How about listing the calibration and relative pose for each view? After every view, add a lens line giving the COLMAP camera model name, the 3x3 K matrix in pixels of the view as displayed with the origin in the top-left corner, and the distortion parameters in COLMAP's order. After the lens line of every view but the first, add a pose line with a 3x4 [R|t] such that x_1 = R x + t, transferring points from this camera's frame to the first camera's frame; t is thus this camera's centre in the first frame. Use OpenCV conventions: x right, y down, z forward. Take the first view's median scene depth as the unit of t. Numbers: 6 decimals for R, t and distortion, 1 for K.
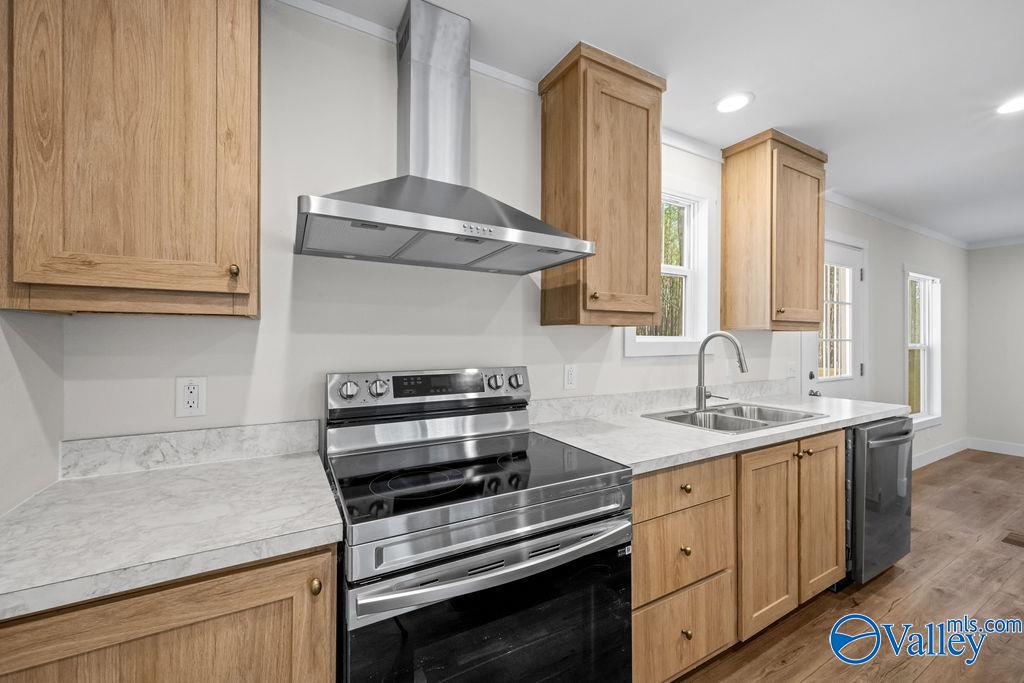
lens RADIAL K [[401.7, 0, 512.0], [0, 401.7, 341.5], [0, 0, 1]] dist [0.000648, 0.000283]
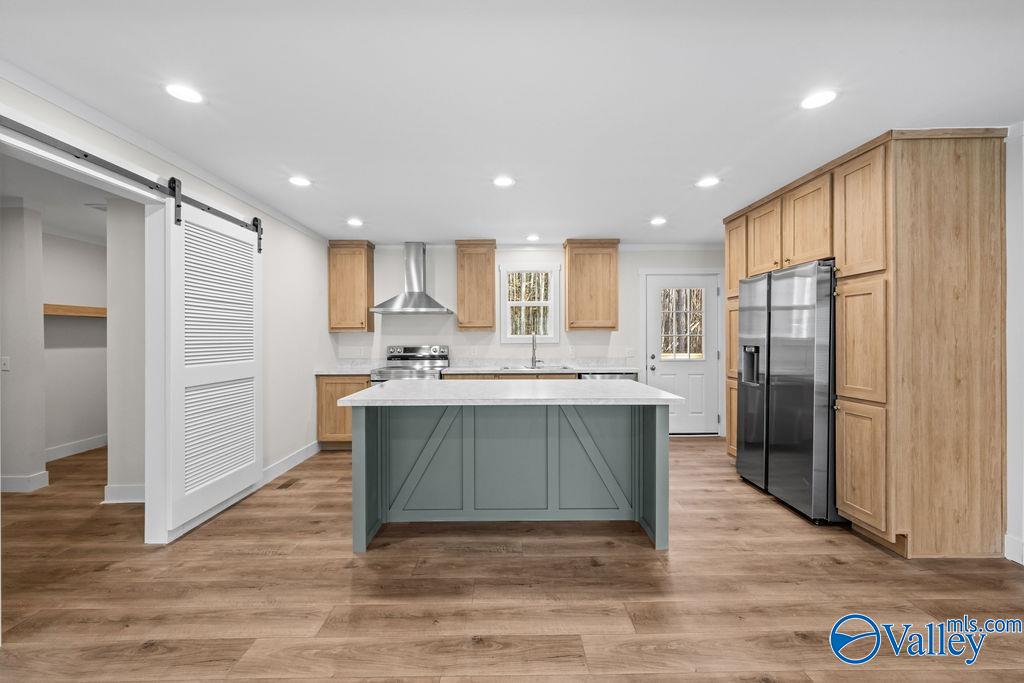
lens RADIAL K [[401.7, 0, 512.0], [0, 401.7, 341.5], [0, 0, 1]] dist [0.000648, 0.000283]
pose [[0.878790, -0.000919, -0.477208, 2.198736], [0.004119, 0.999976, 0.005658, 0.018225], [0.477191, -0.006938, 0.878772, -1.636042]]
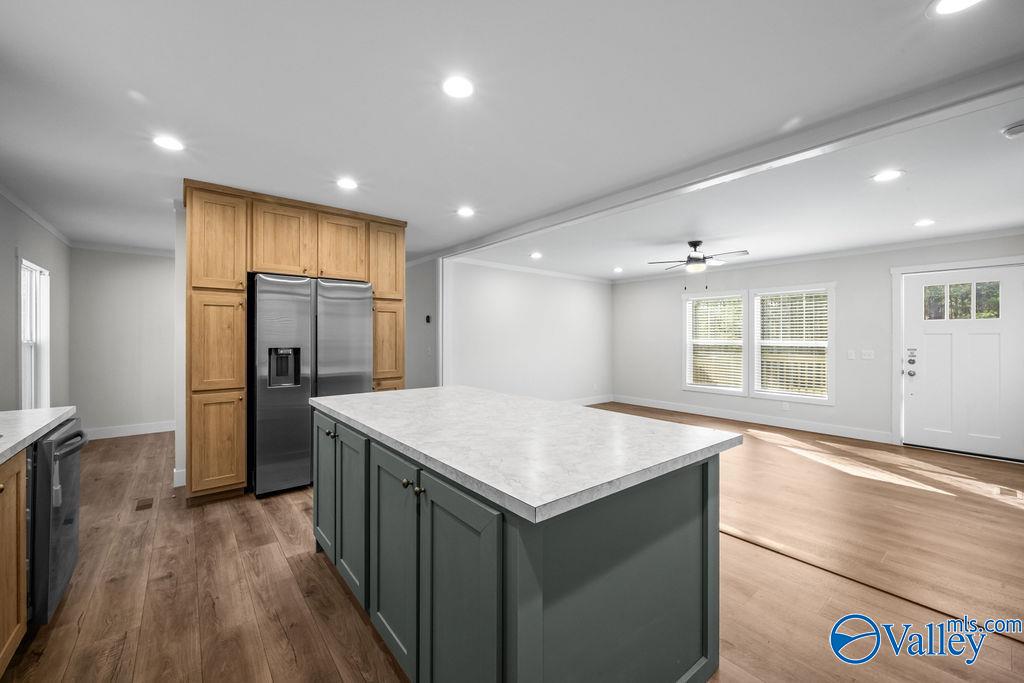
lens RADIAL K [[399.7, 0, 509.7], [0, 399.7, 339.3], [0, 0, 1]] dist [0.000253, 0.000268]
pose [[-0.162179, -0.004229, 0.986752, -0.144584], [0.000143, 0.999991, 0.004309, 0.003906], [-0.986761, 0.000840, -0.162177, 0.239417]]
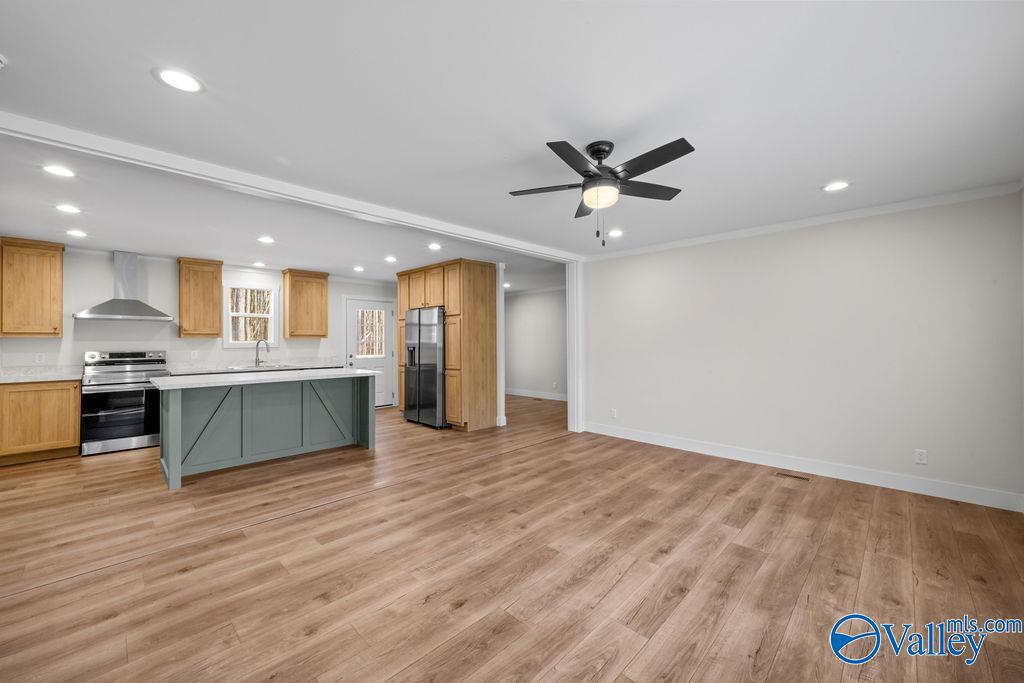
lens RADIAL K [[399.7, 0, 509.7], [0, 399.7, 339.3], [0, 0, 1]] dist [0.000253, 0.000268]
pose [[0.961117, -0.005869, 0.276078, 2.134059], [0.008769, 0.999919, -0.009271, 0.029260], [-0.276002, 0.011331, 0.961090, -3.391029]]
